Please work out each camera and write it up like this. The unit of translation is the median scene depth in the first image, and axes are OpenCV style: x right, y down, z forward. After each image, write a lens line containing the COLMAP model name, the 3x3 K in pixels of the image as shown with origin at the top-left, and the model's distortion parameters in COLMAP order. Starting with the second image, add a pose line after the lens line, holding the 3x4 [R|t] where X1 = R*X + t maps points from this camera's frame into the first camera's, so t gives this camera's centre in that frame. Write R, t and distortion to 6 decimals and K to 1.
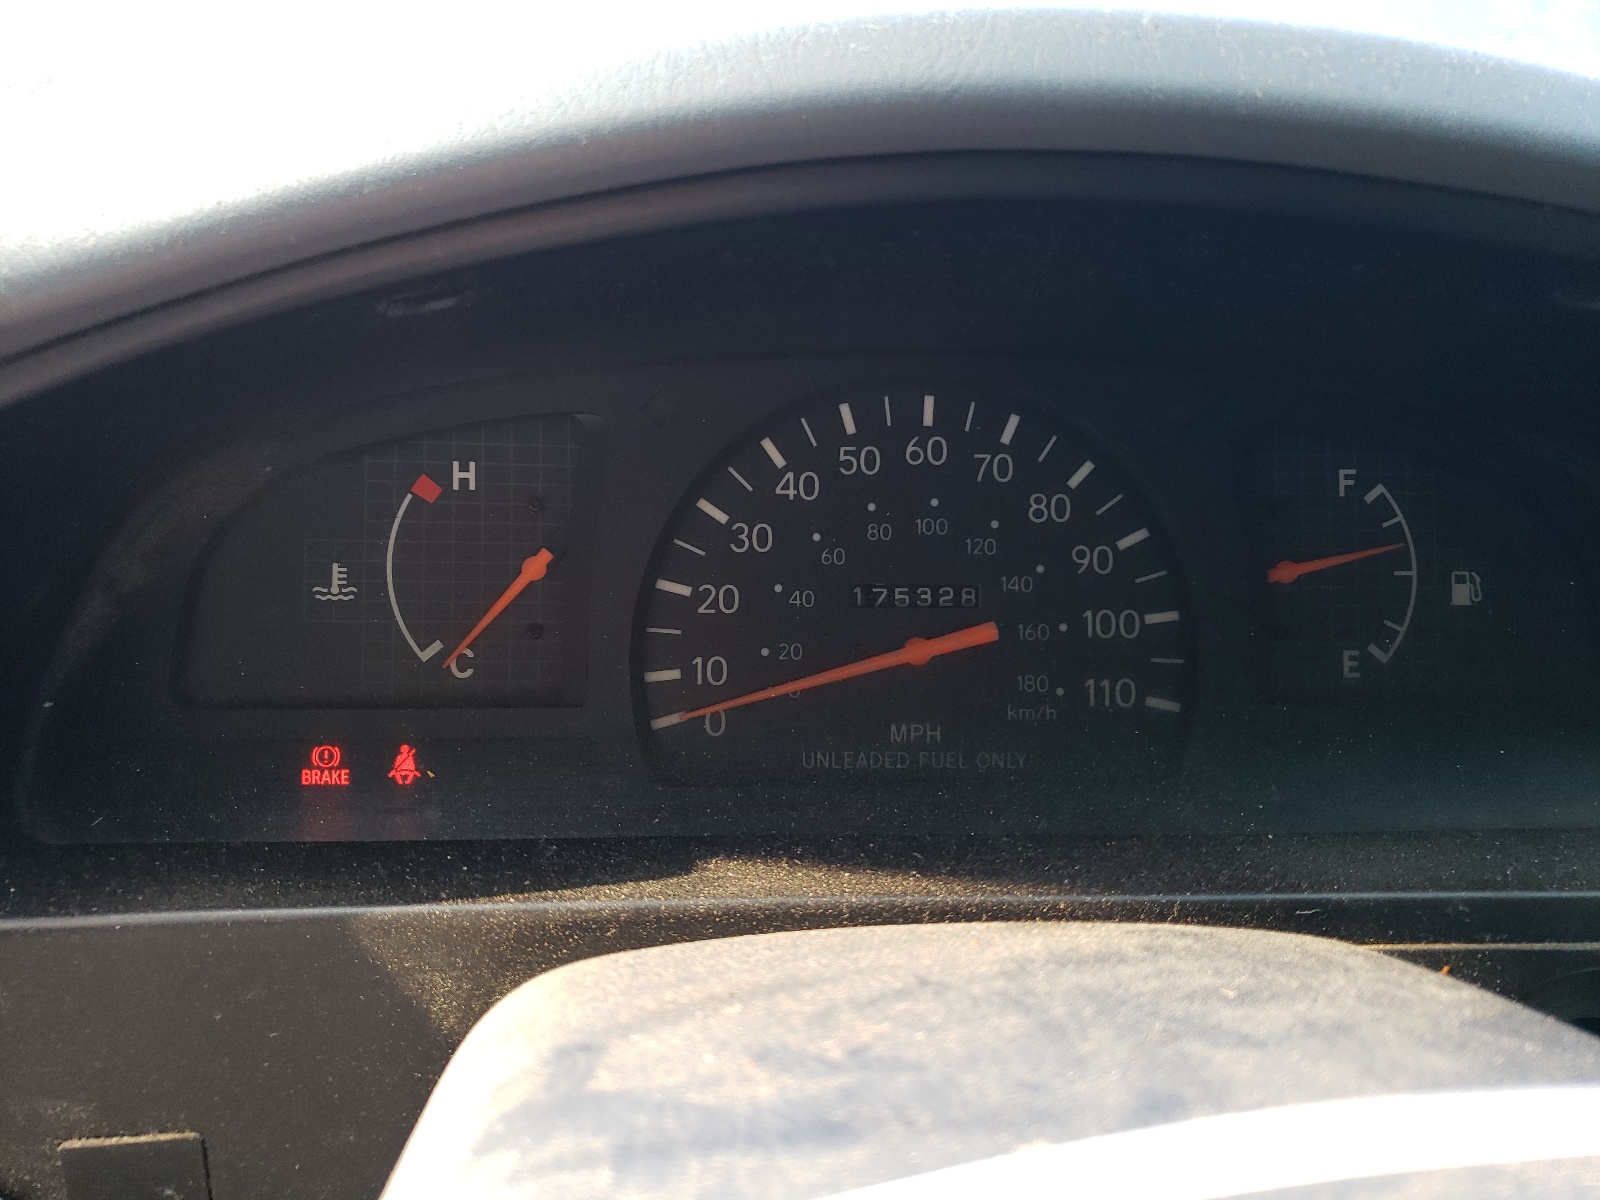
lens RADIAL K [[1221.1, 0, 800.0], [0, 1221.1, 600.0], [0, 0, 1]] dist [0.048591, -0.001402]
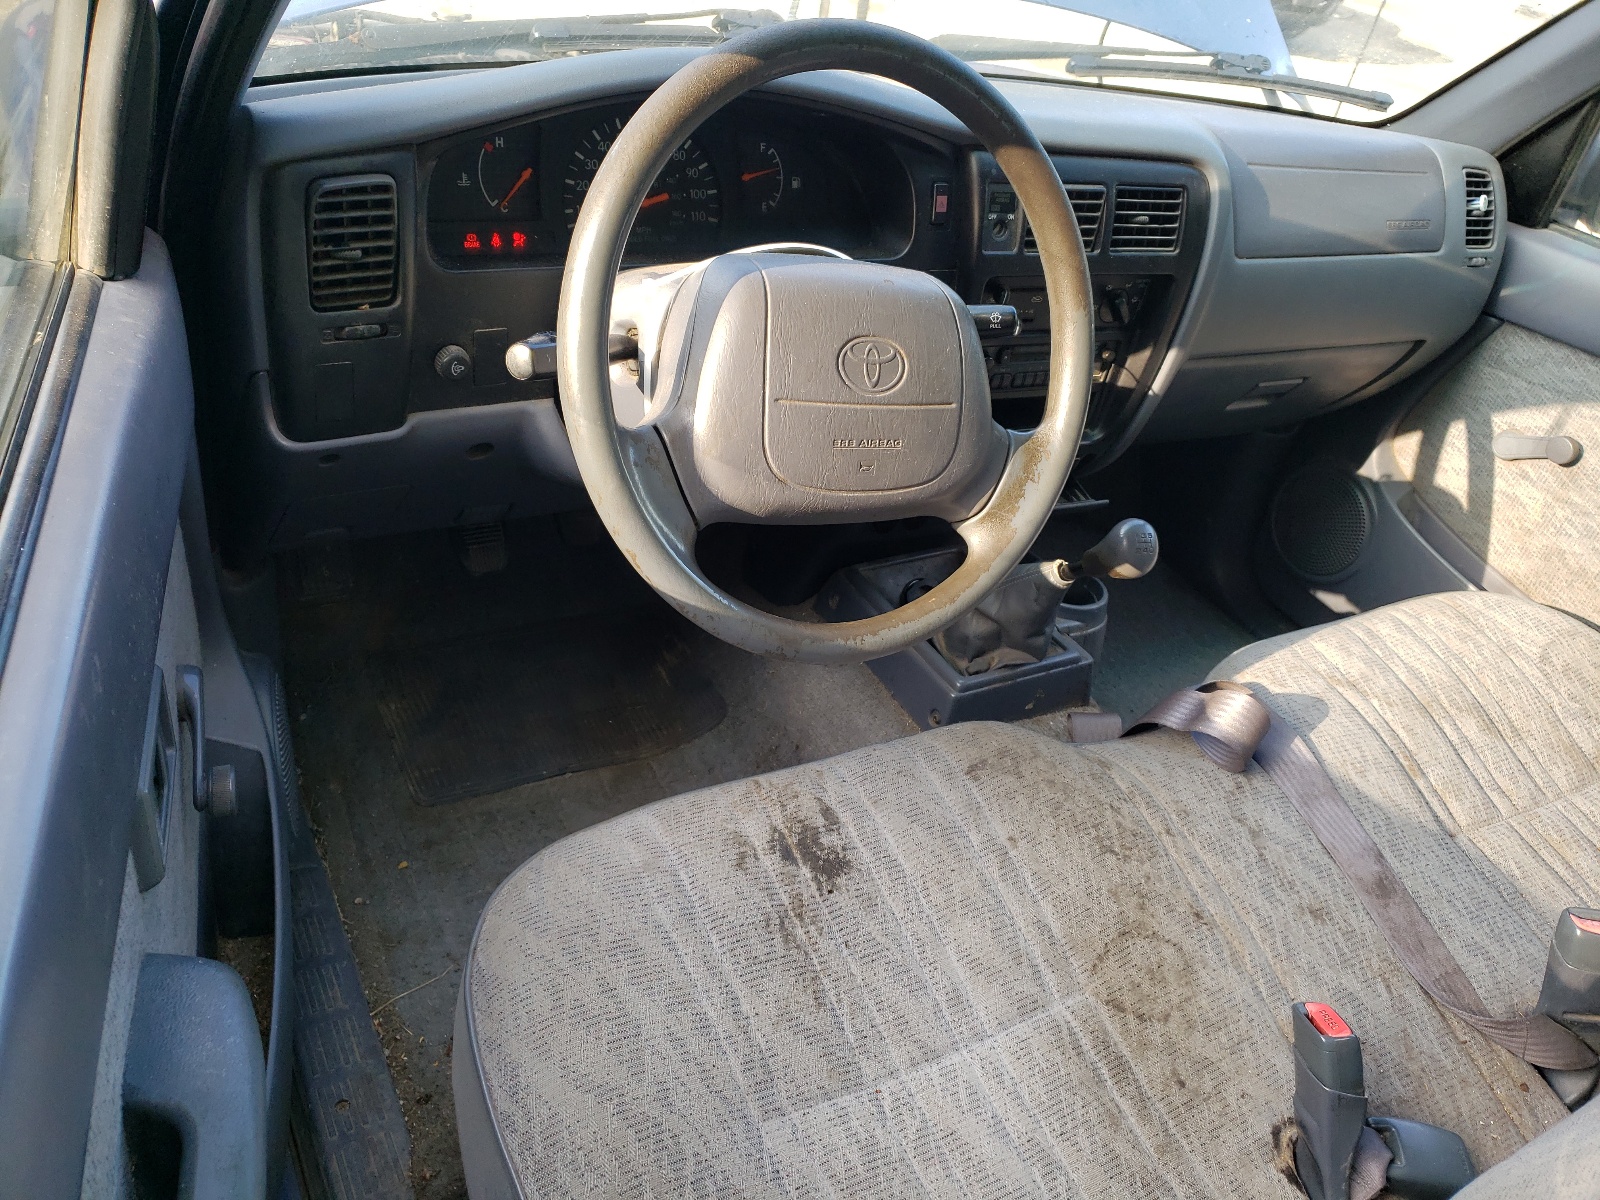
lens RADIAL K [[1218.8, 0, 800.0], [0, 1218.8, 600.0], [0, 0, 1]] dist [-0.005228, -0.002013]
pose [[0.894700, -0.139111, 0.424453, -1.027457], [-0.014751, 0.940545, 0.339349, -0.068265], [-0.446424, -0.309877, 0.839454, -2.166460]]
